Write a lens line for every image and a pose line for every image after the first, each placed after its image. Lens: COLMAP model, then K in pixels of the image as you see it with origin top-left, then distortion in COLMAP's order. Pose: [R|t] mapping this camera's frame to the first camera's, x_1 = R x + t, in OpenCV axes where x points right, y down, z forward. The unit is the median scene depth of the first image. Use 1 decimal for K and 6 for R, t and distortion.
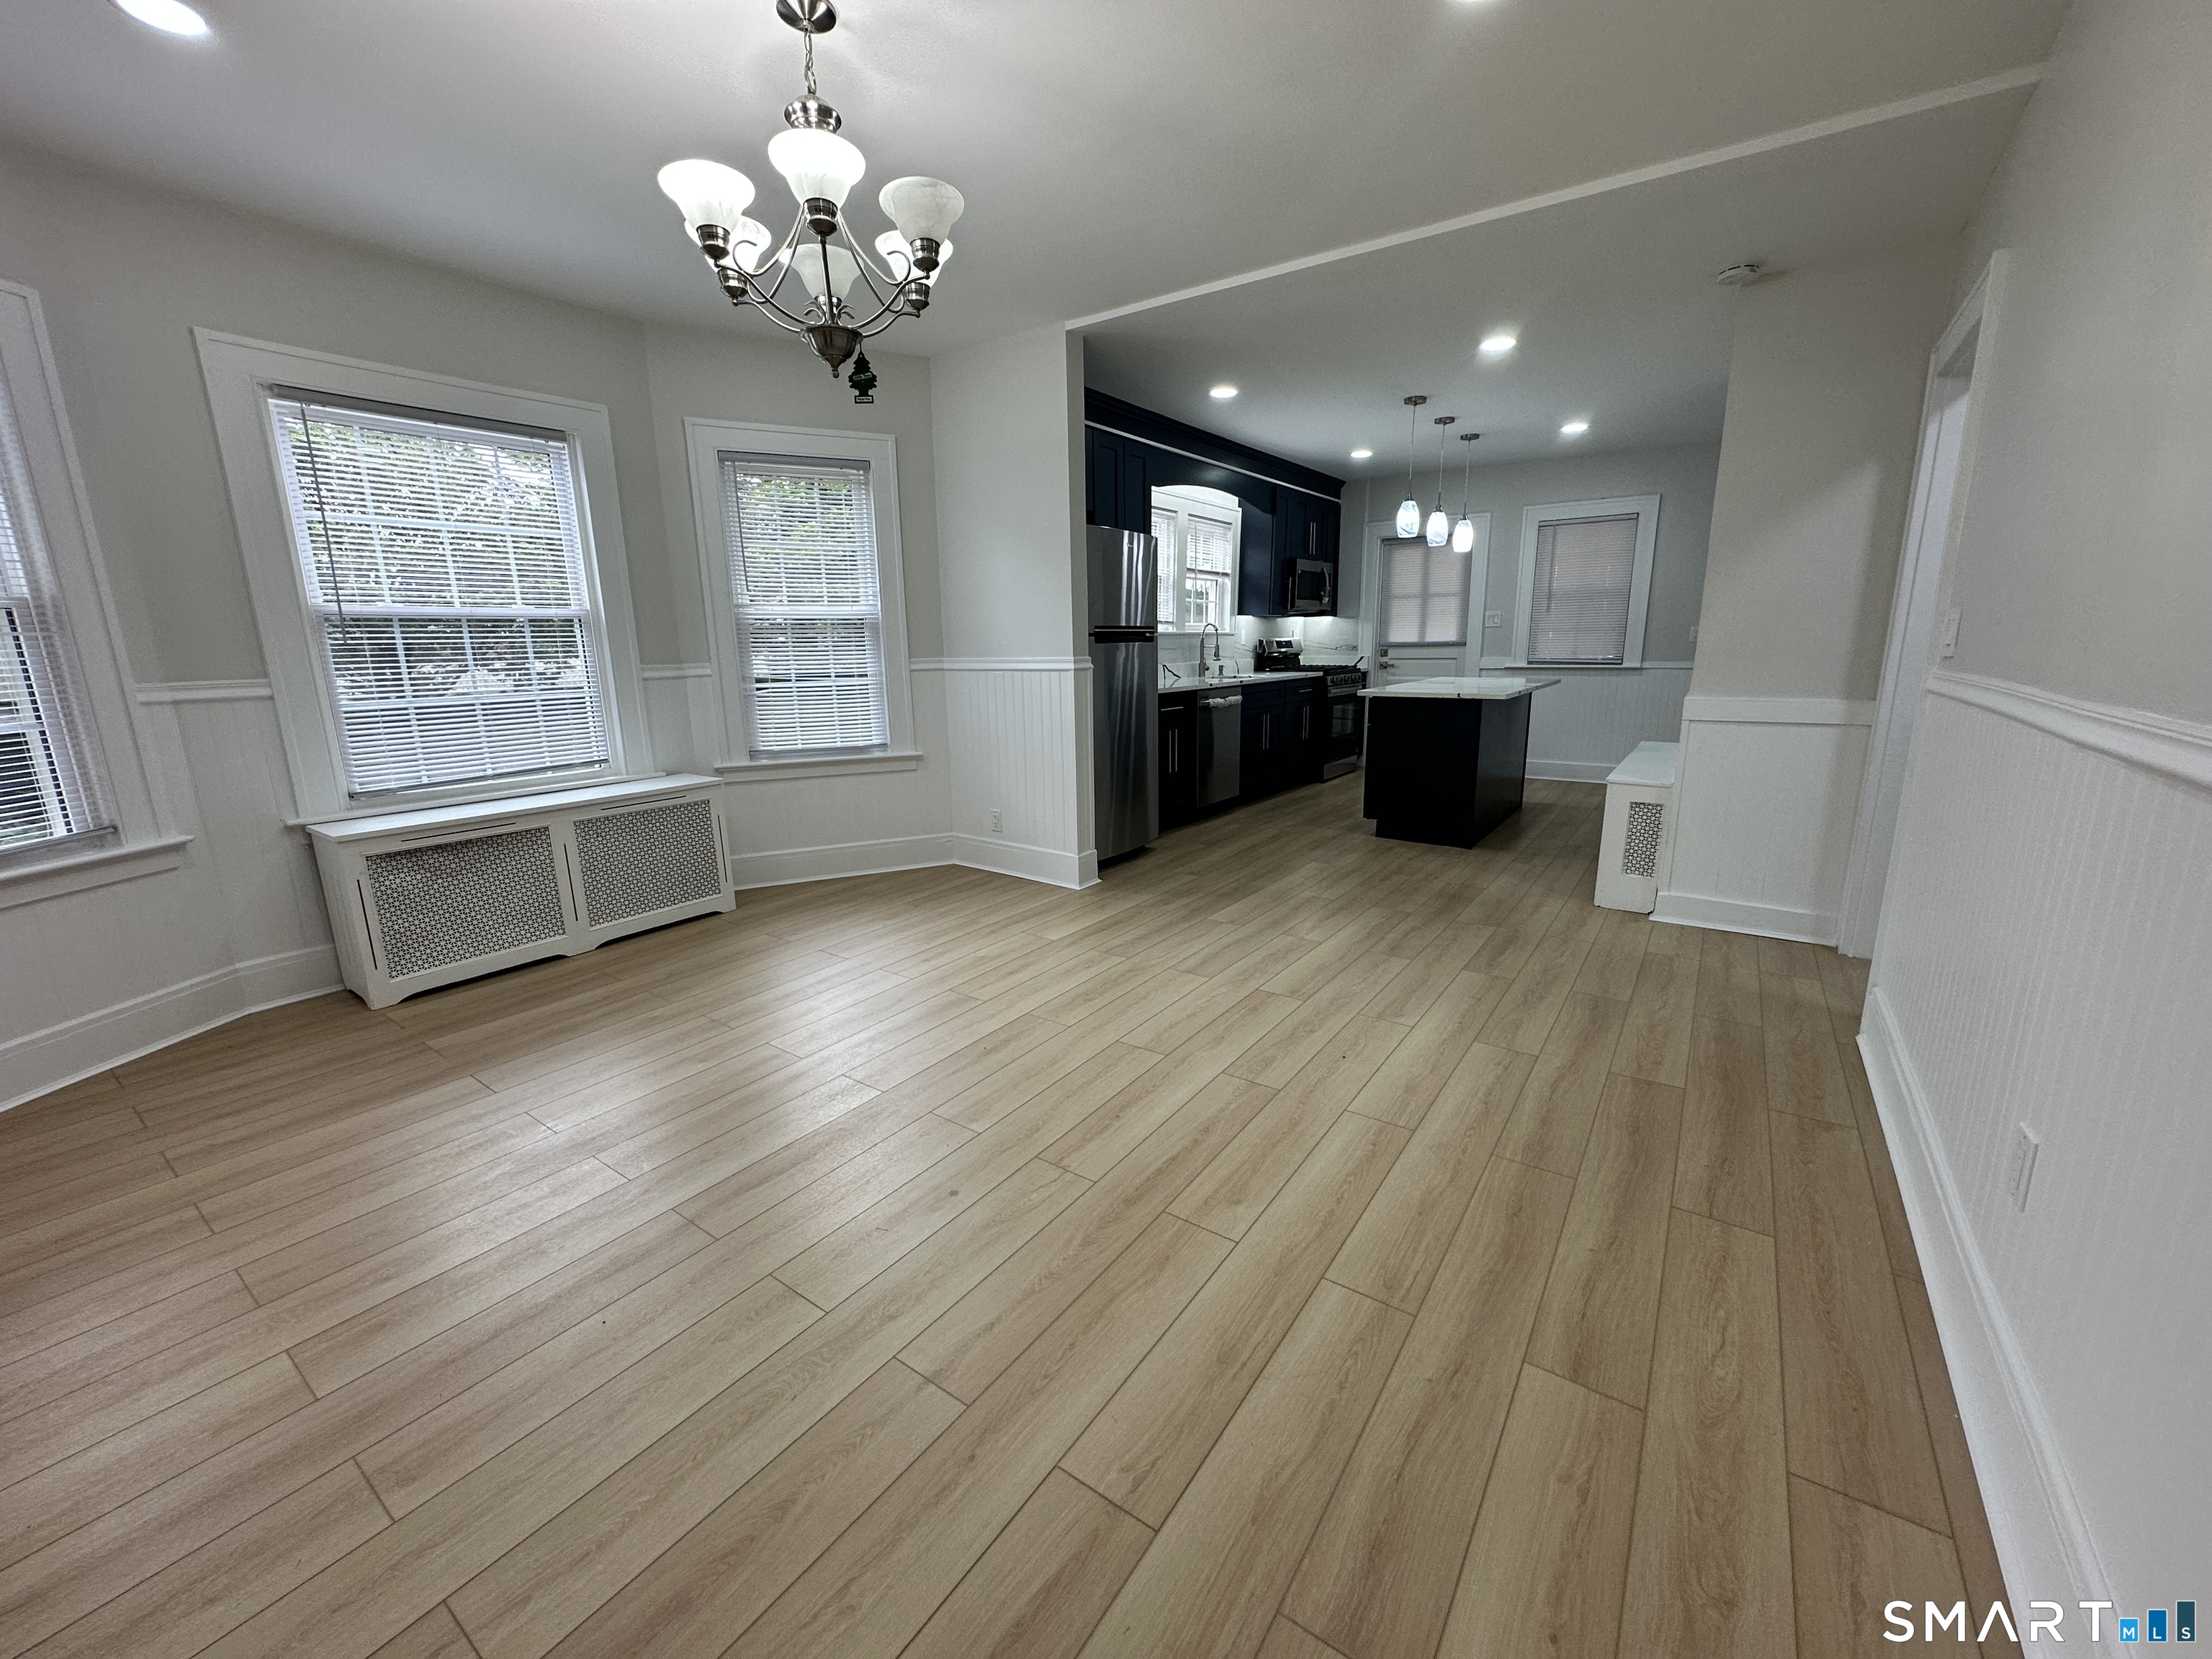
lens RADIAL K [[876.0, 0, 1100.9], [0, 876.0, 821.5], [0, 0, 1]] dist [0.000774, -0.000090]
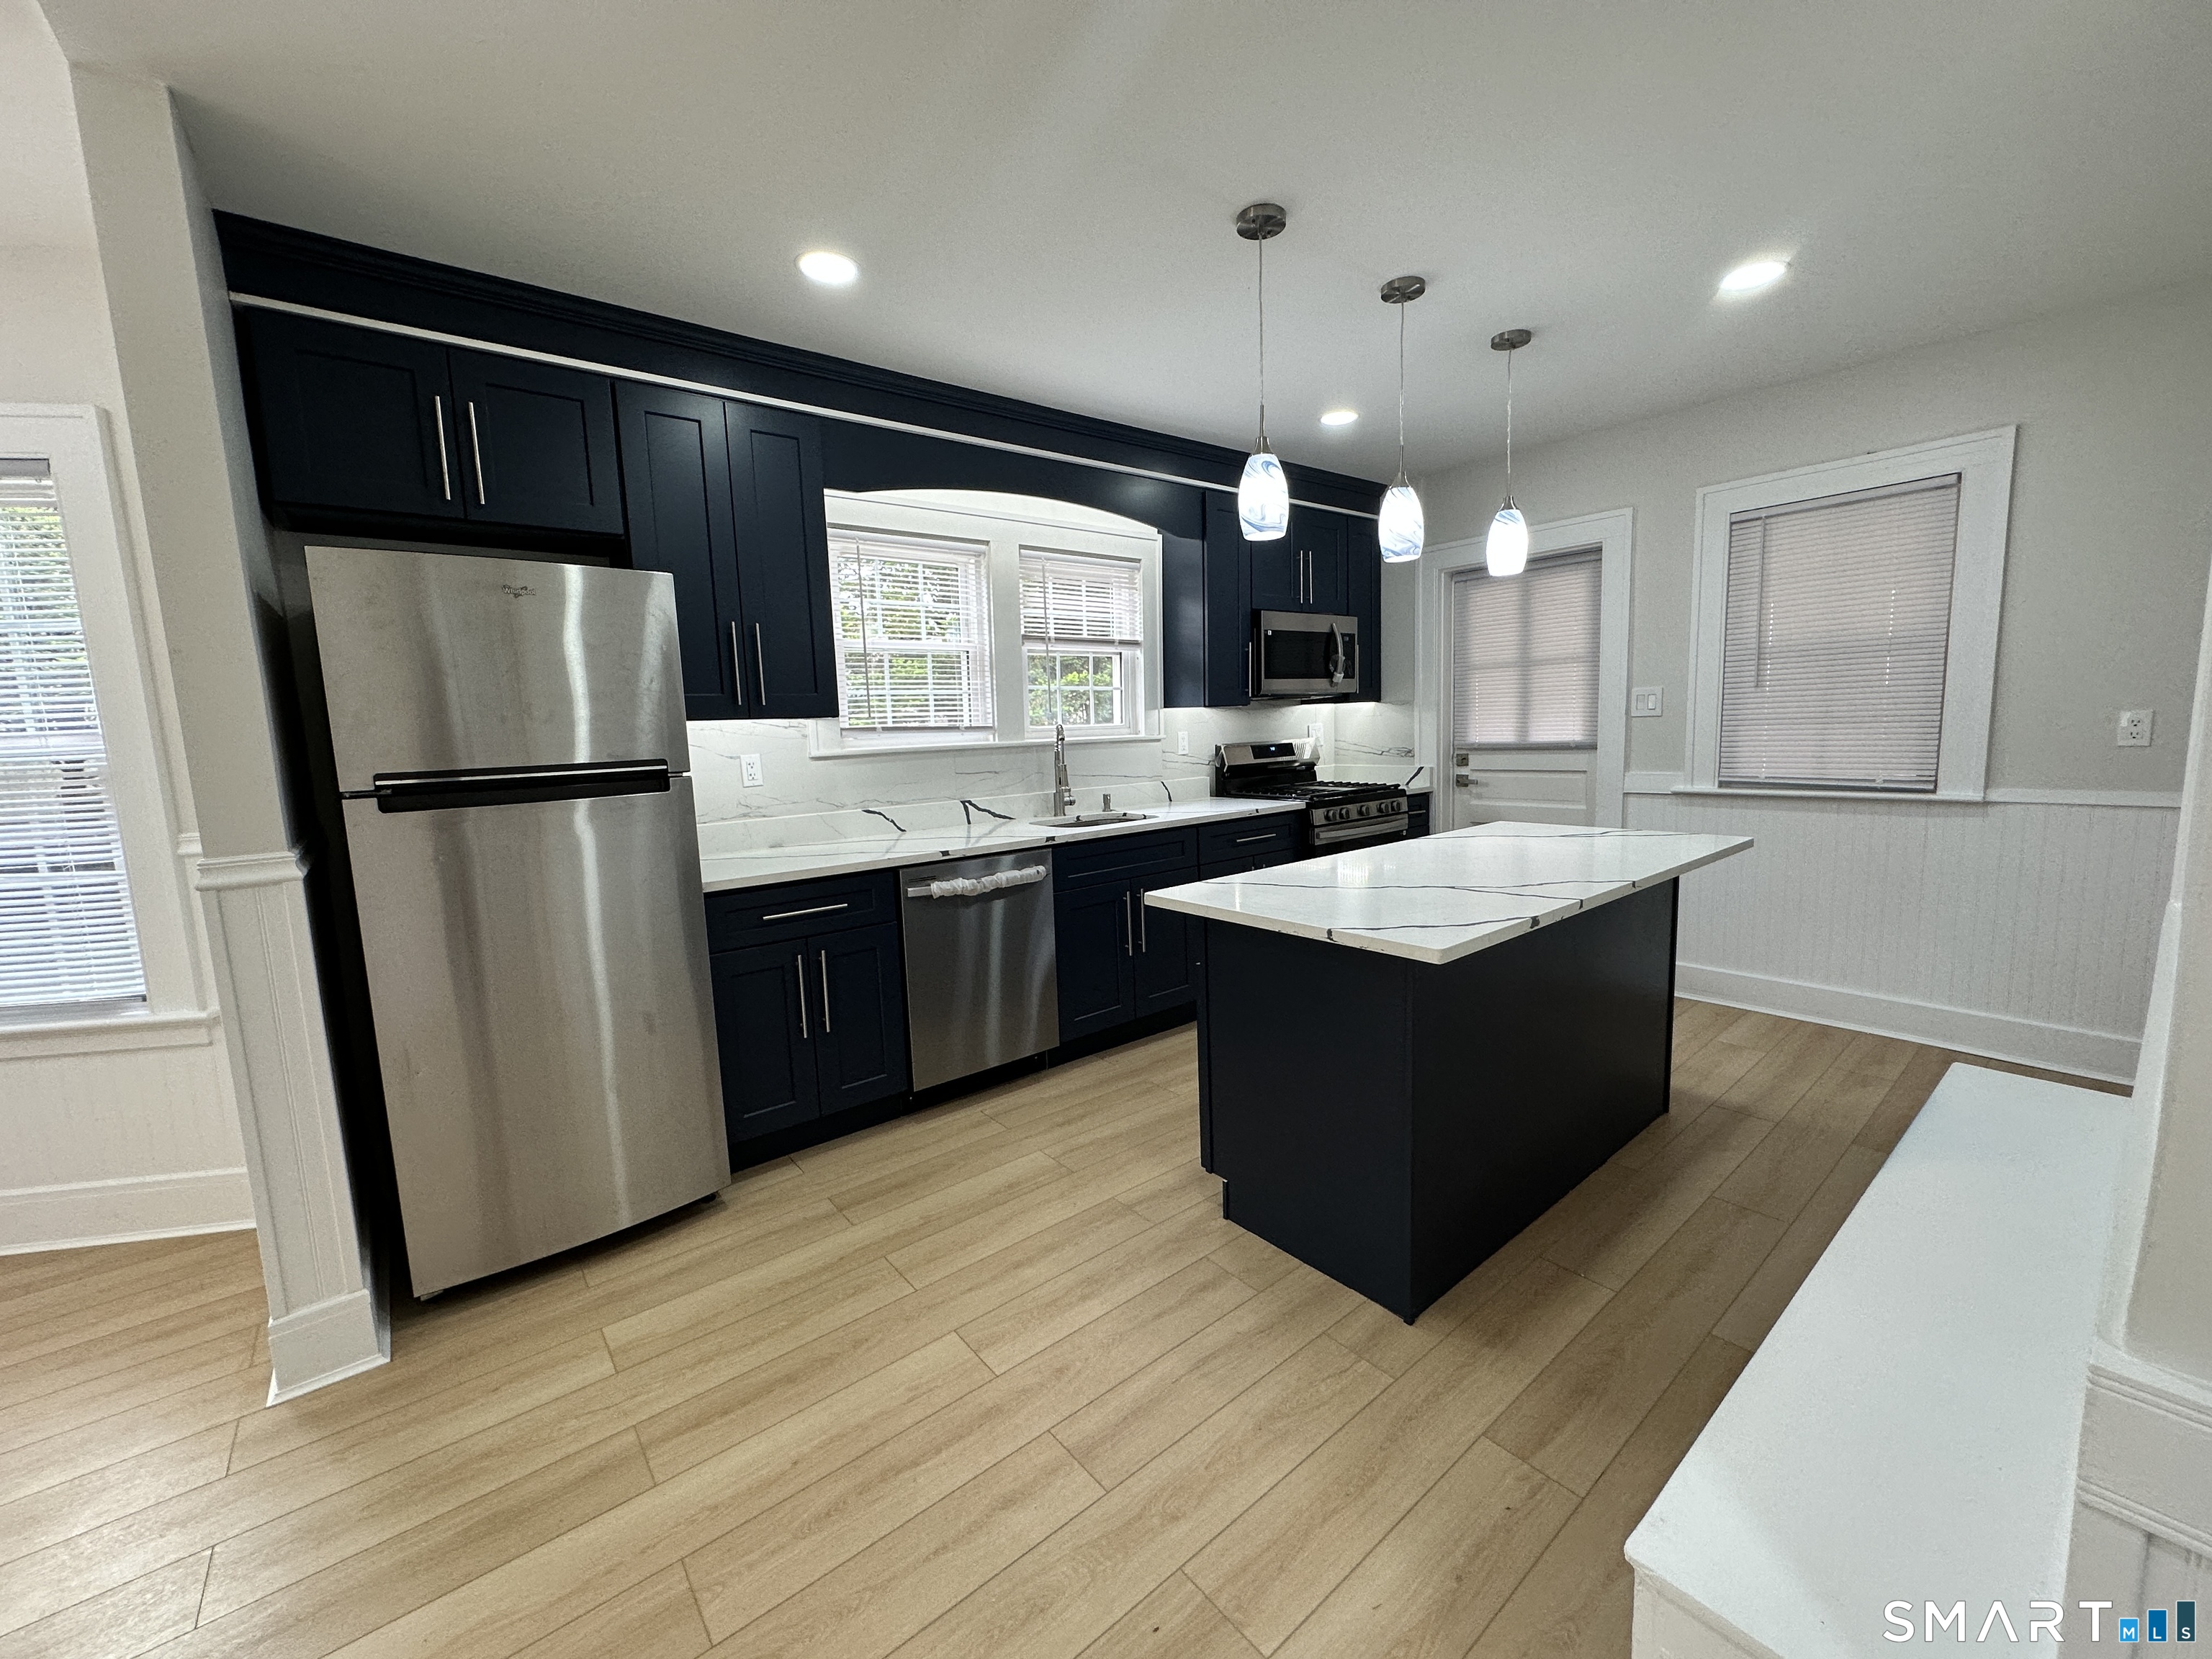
lens RADIAL K [[876.0, 0, 1101.5], [0, 876.0, 831.6], [0, 0, 1]] dist [0.000774, -0.000090]
pose [[0.963193, 0.010628, -0.268602, 0.284013], [-0.031089, 0.996917, -0.072036, -0.107931], [0.267008, 0.077735, 0.960554, 0.421514]]
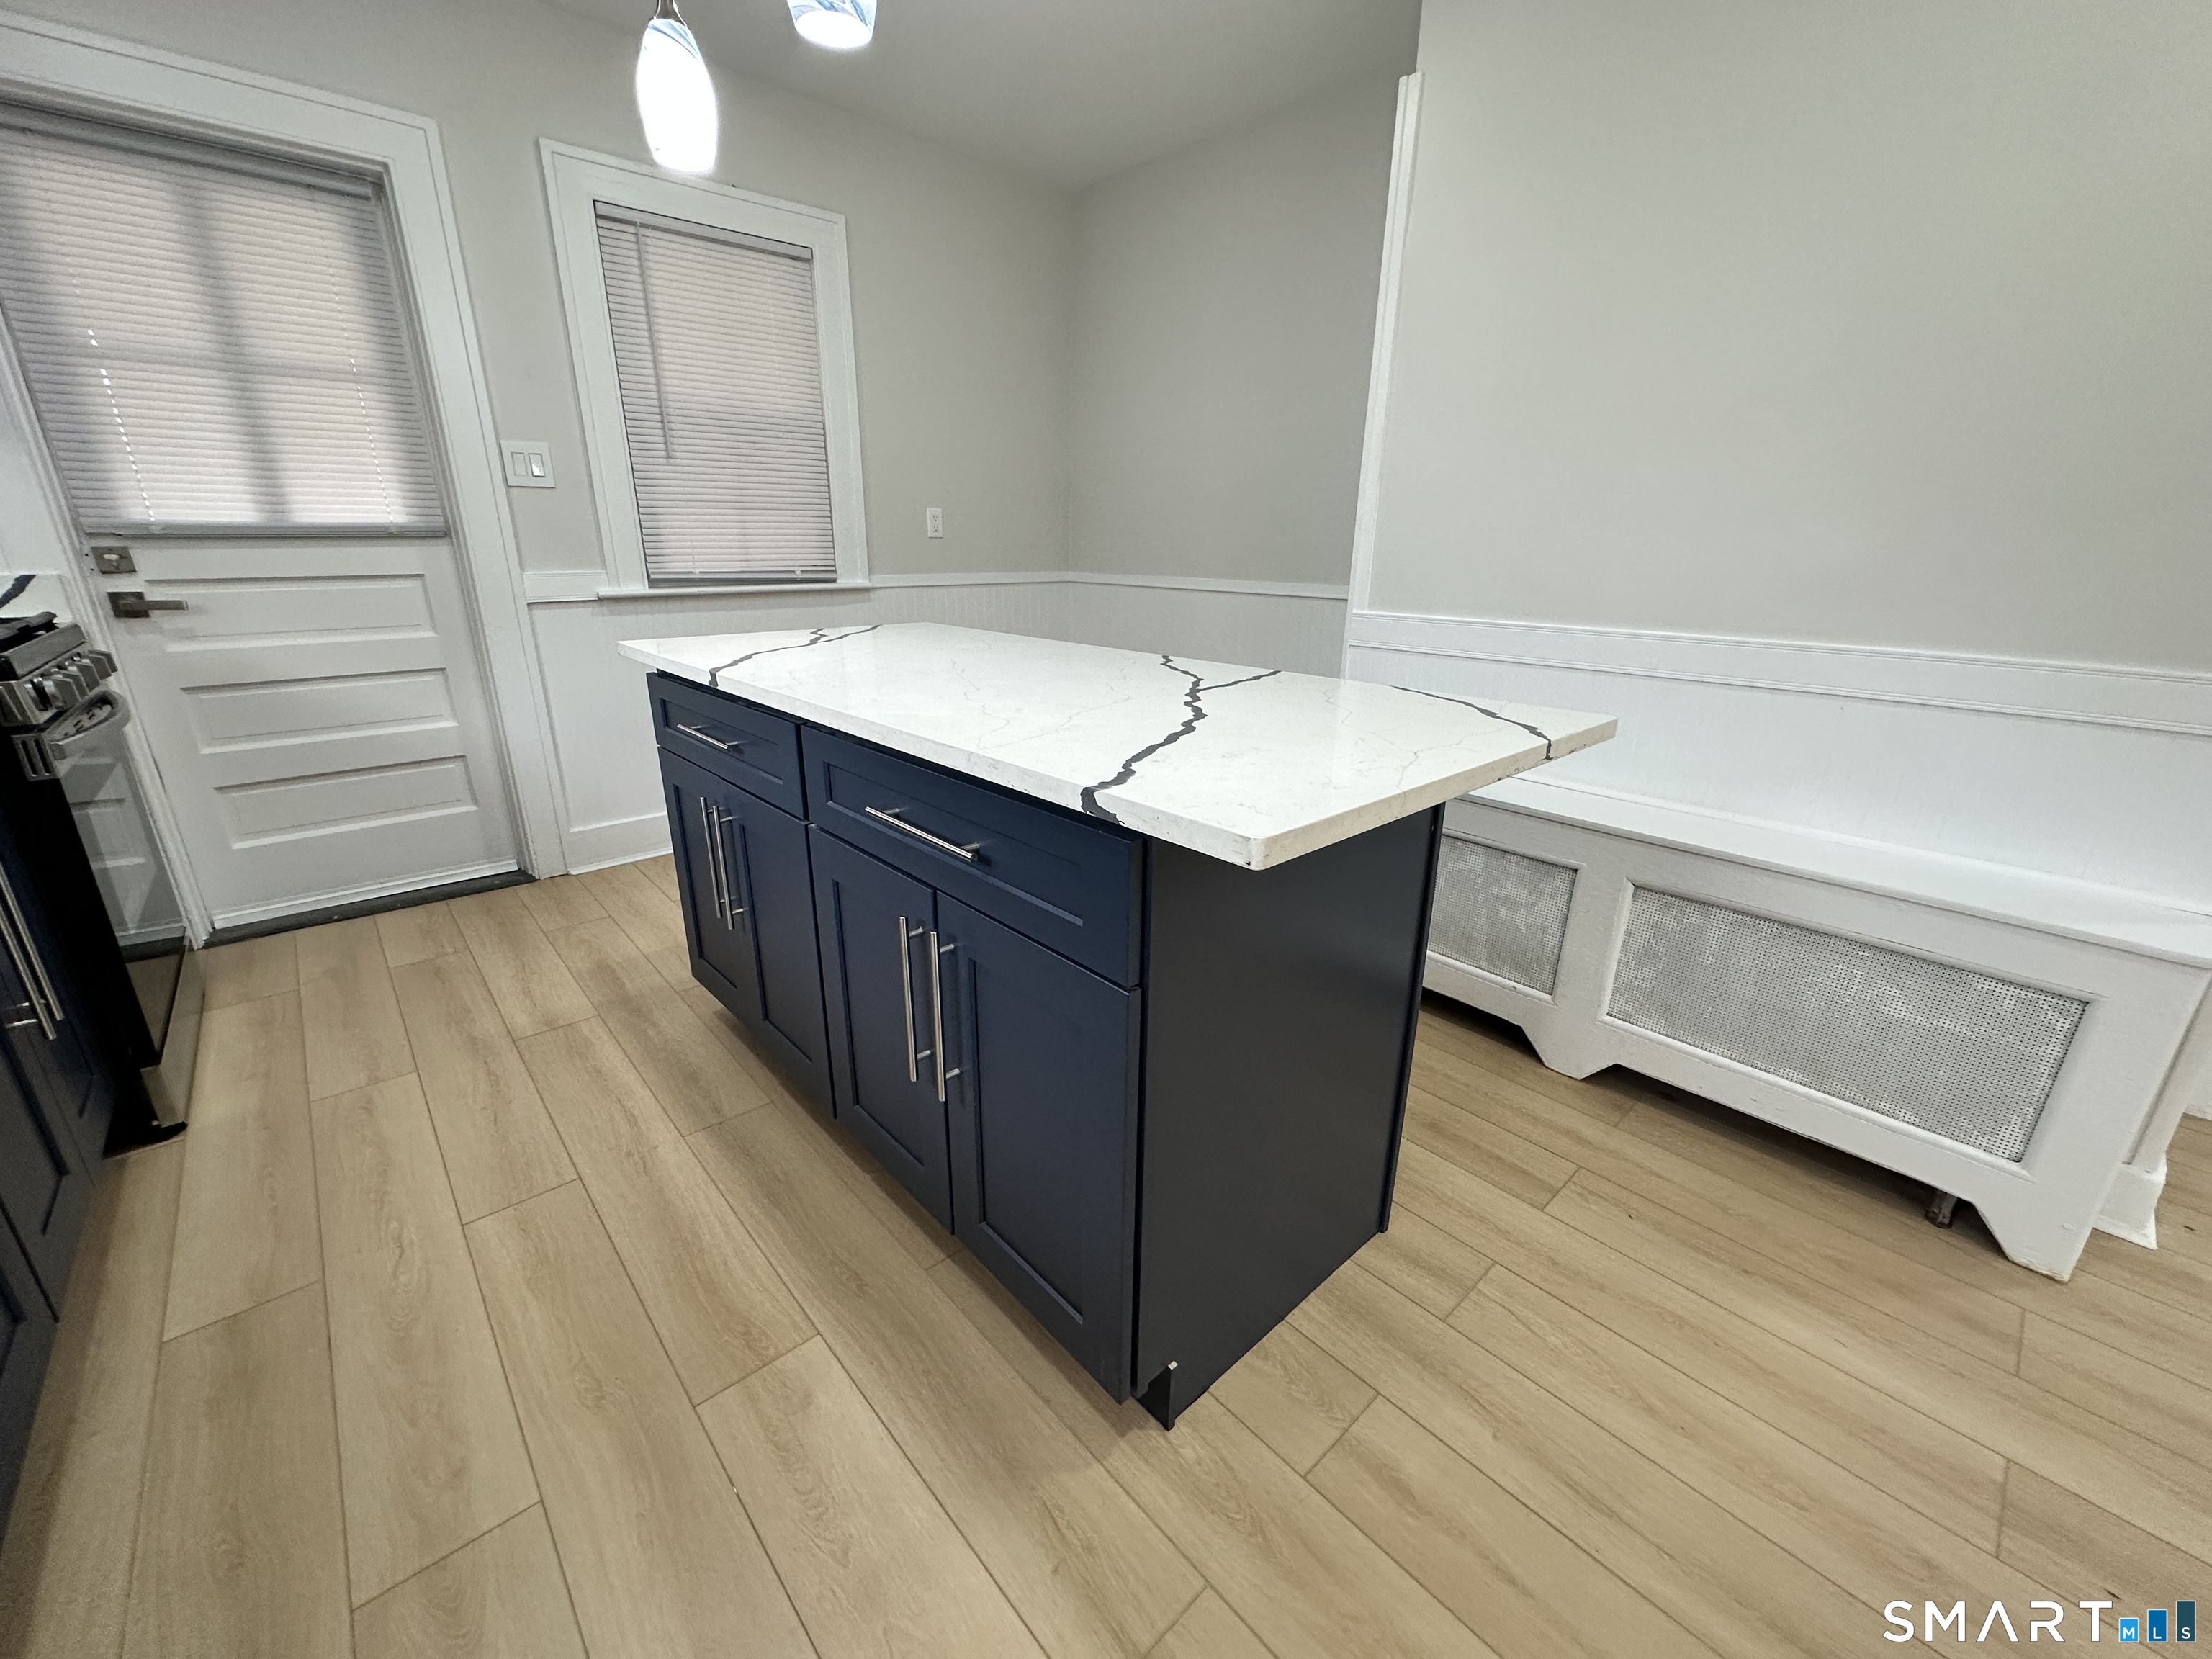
lens RADIAL K [[876.0, 0, 1100.5], [0, 876.0, 833.5], [0, 0, 1]] dist [0.000774, -0.000090]
pose [[0.212372, -0.298580, 0.930456, 0.114617], [0.187406, 0.946946, 0.261097, -0.141447], [-0.959050, 0.118923, 0.257060, 0.723957]]
